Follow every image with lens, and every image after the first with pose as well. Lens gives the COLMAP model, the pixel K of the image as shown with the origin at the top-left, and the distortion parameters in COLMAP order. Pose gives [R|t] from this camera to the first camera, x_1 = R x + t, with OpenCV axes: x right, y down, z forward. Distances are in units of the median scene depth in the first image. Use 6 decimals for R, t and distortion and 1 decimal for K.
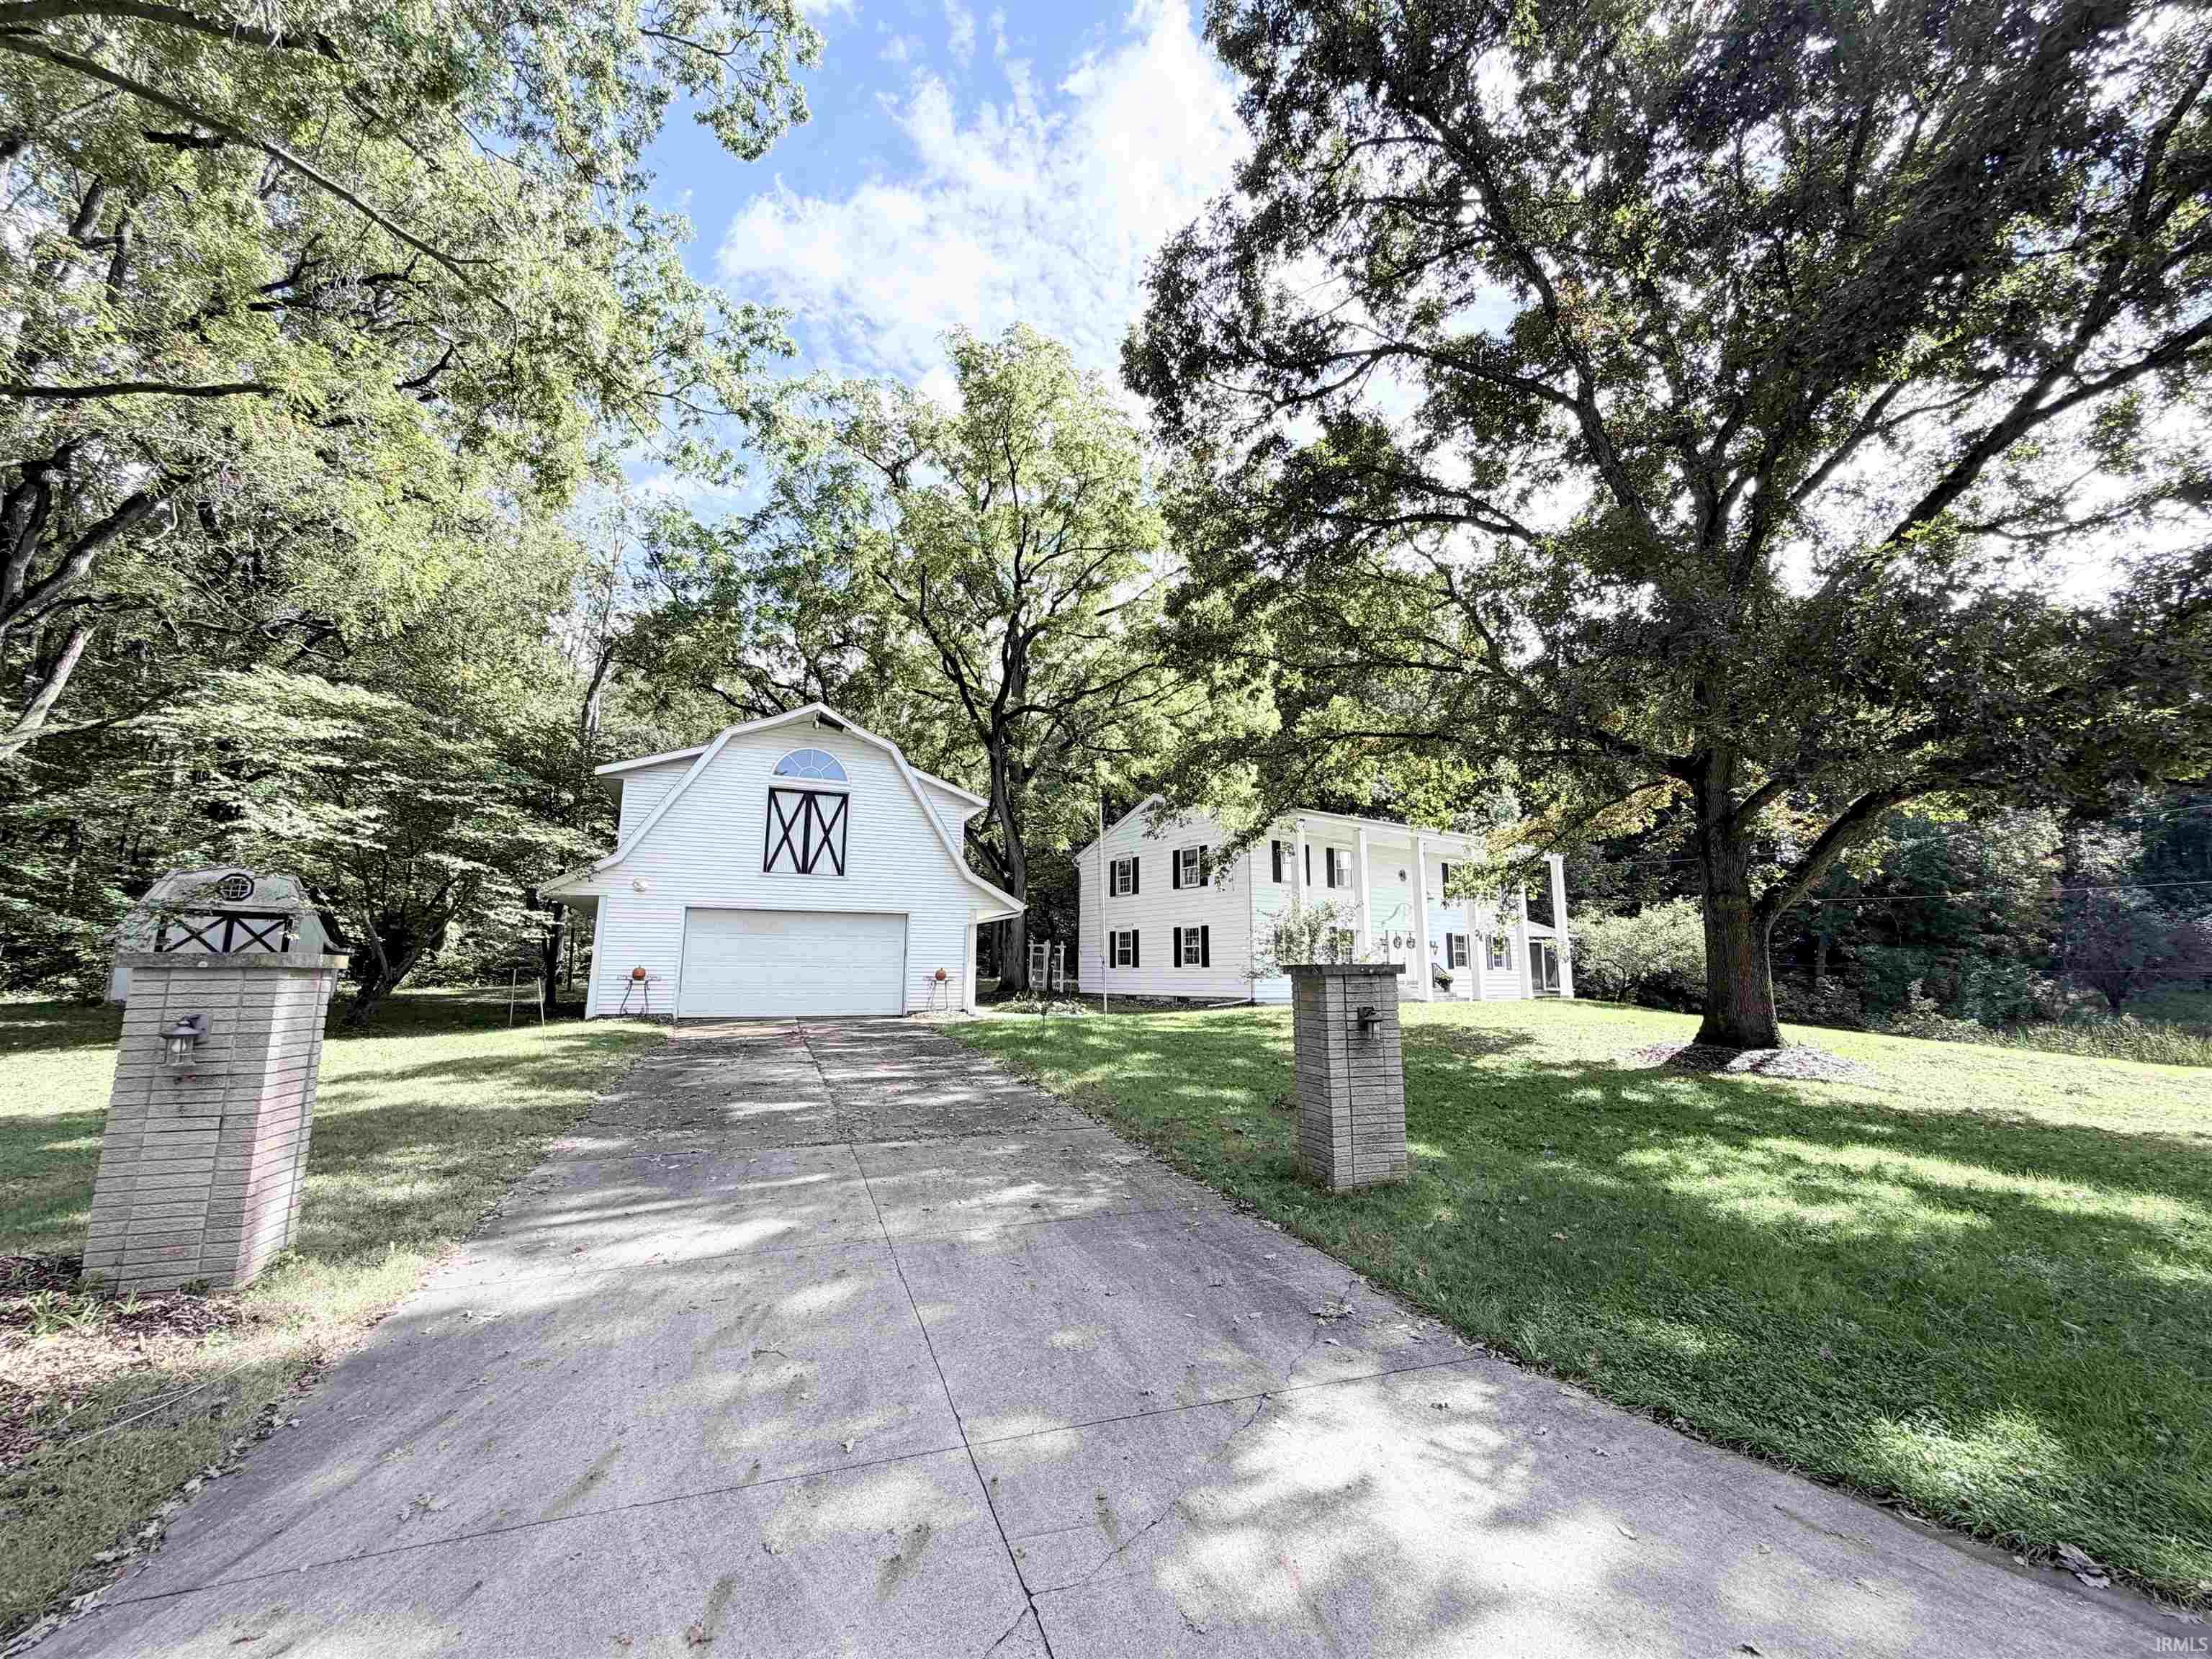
lens RADIAL K [[887.9, 0, 1106.0], [0, 887.9, 829.5], [0, 0, 1]] dist [0.000019, -0.000029]
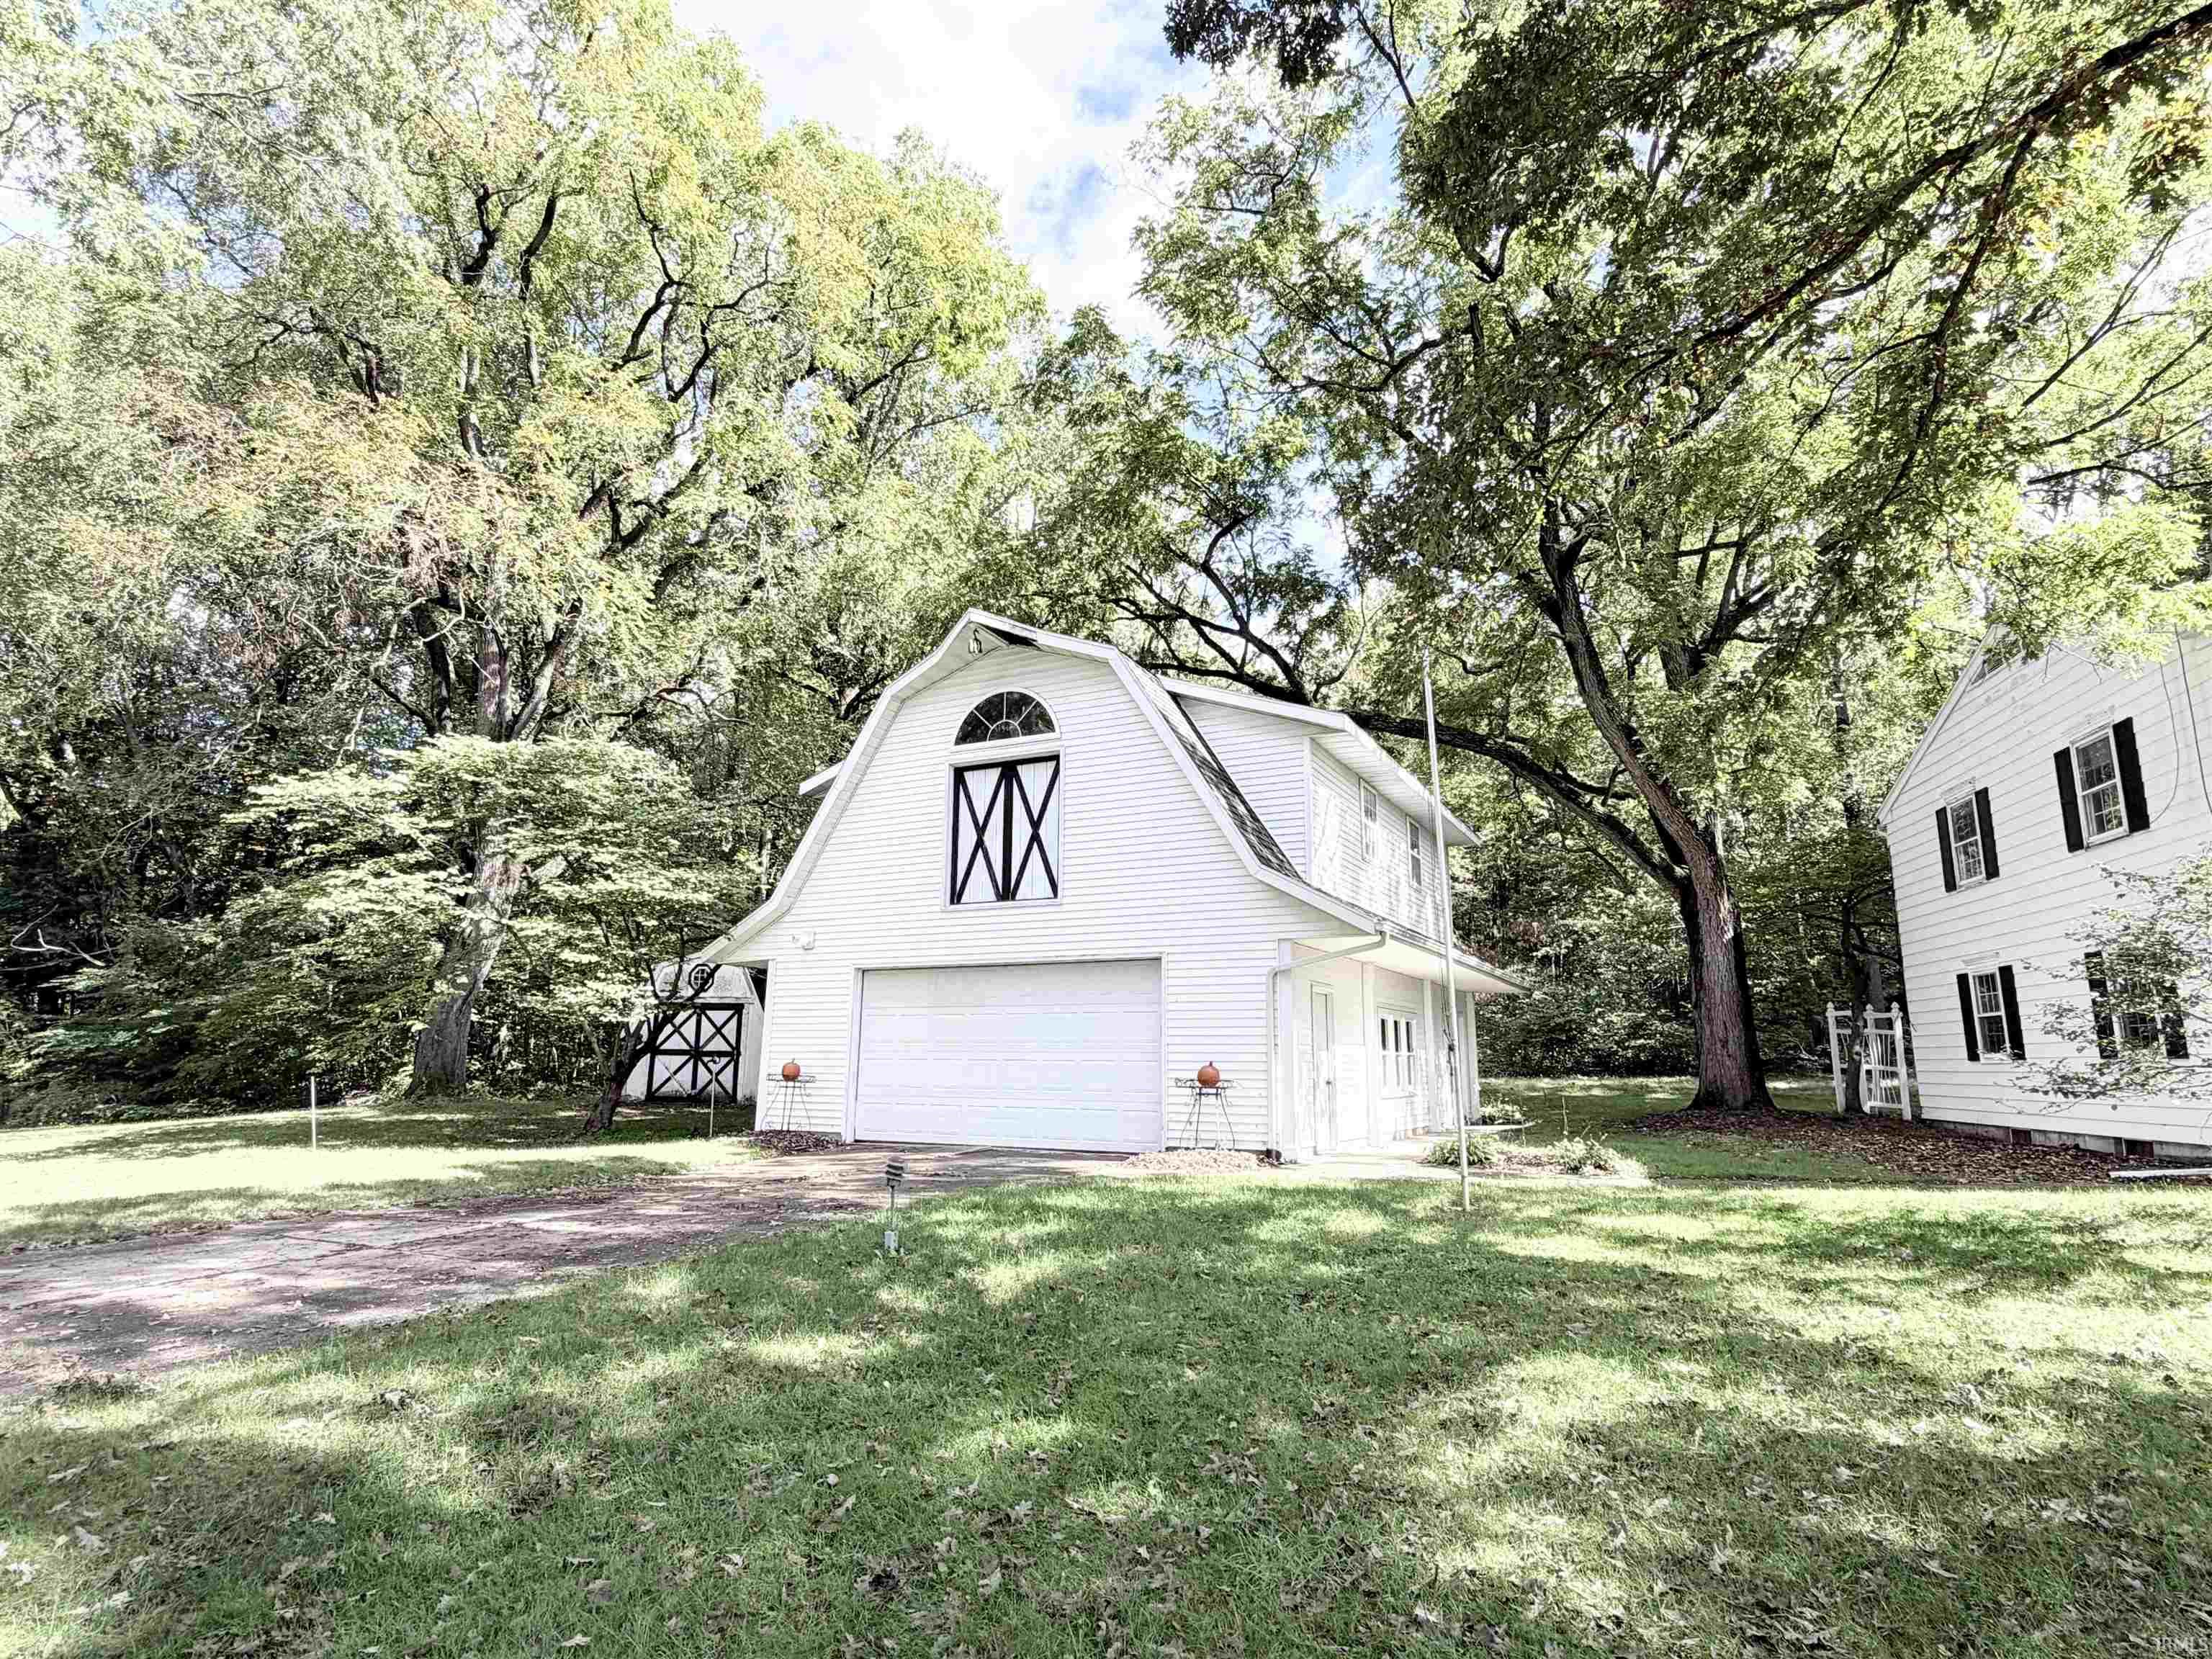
lens RADIAL K [[1166.4, 0, 1106.0], [0, 1166.4, 829.5], [0, 0, 1]] dist [-0.001180, -0.000080]
pose [[0.630665, -0.154012, -0.760620, 0.294294], [0.119874, 0.987680, -0.100594, 0.088298], [0.766741, -0.027737, 0.641357, 0.545483]]
